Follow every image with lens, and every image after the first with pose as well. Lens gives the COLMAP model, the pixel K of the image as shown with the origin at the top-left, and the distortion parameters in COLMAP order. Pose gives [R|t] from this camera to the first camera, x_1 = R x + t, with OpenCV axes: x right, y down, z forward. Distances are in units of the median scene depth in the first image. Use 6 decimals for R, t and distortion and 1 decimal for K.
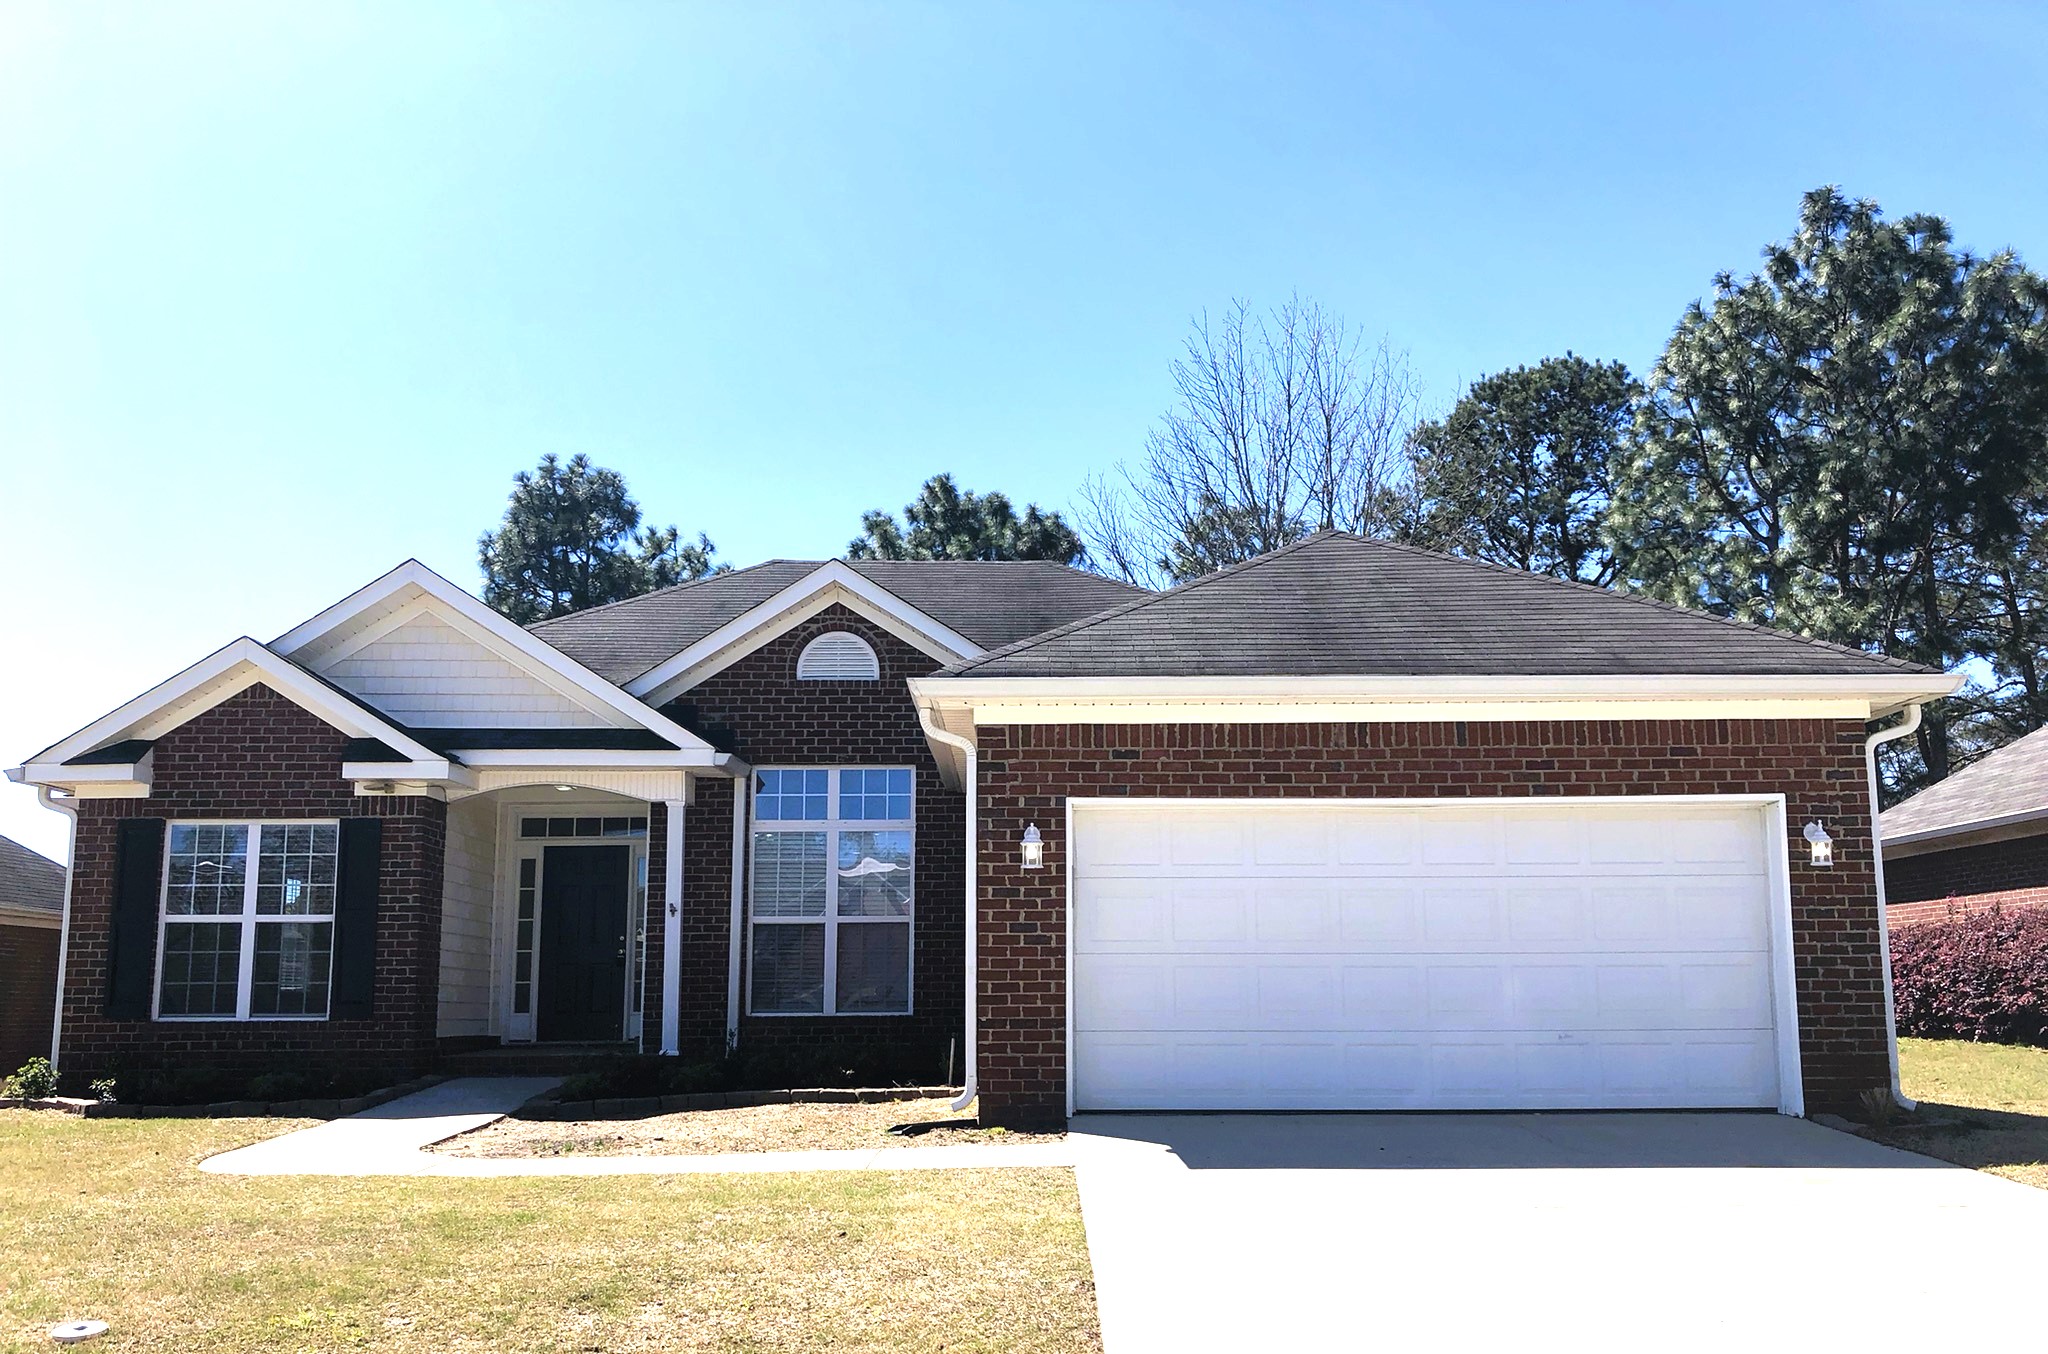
lens RADIAL K [[1703.8, 0, 1032.6], [0, 1703.8, 779.6], [0, 0, 1]] dist [0.074932, -0.109302]
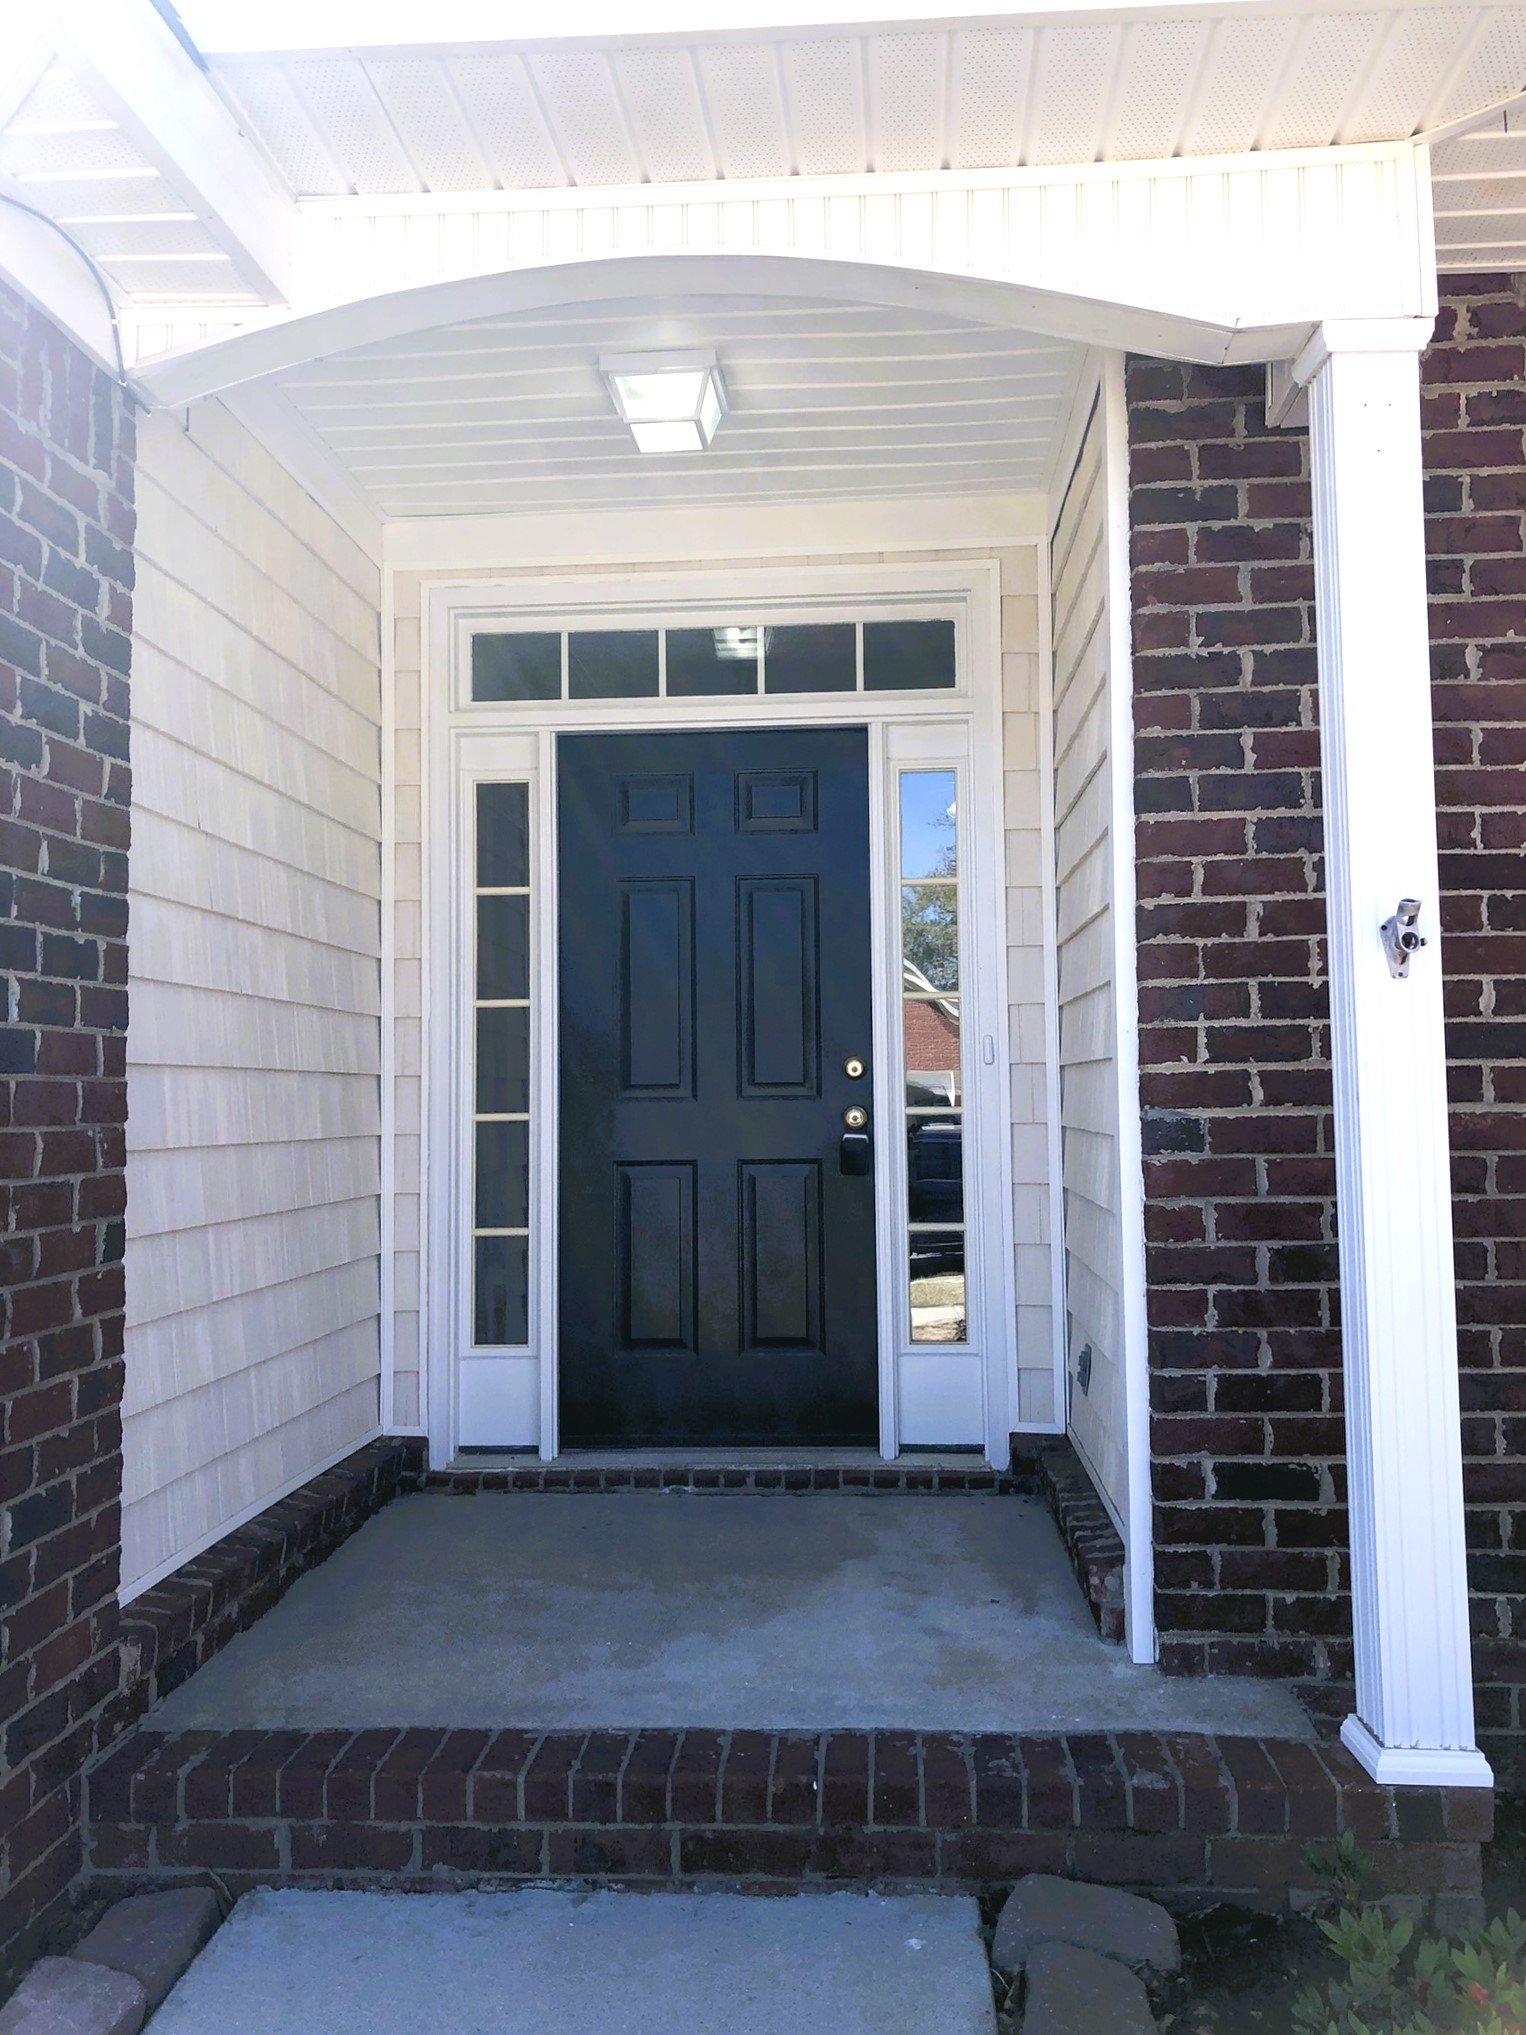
lens RADIAL K [[1682.9, 0, 762.3], [0, 1682.9, 970.0], [0, 0, 1]] dist [0.092598, -0.003233]
pose [[0.997797, -0.013157, -0.065022, -0.267494], [0.017421, 0.997703, 0.065457, 0.067554], [0.064011, -0.066445, 0.995735, 0.830611]]
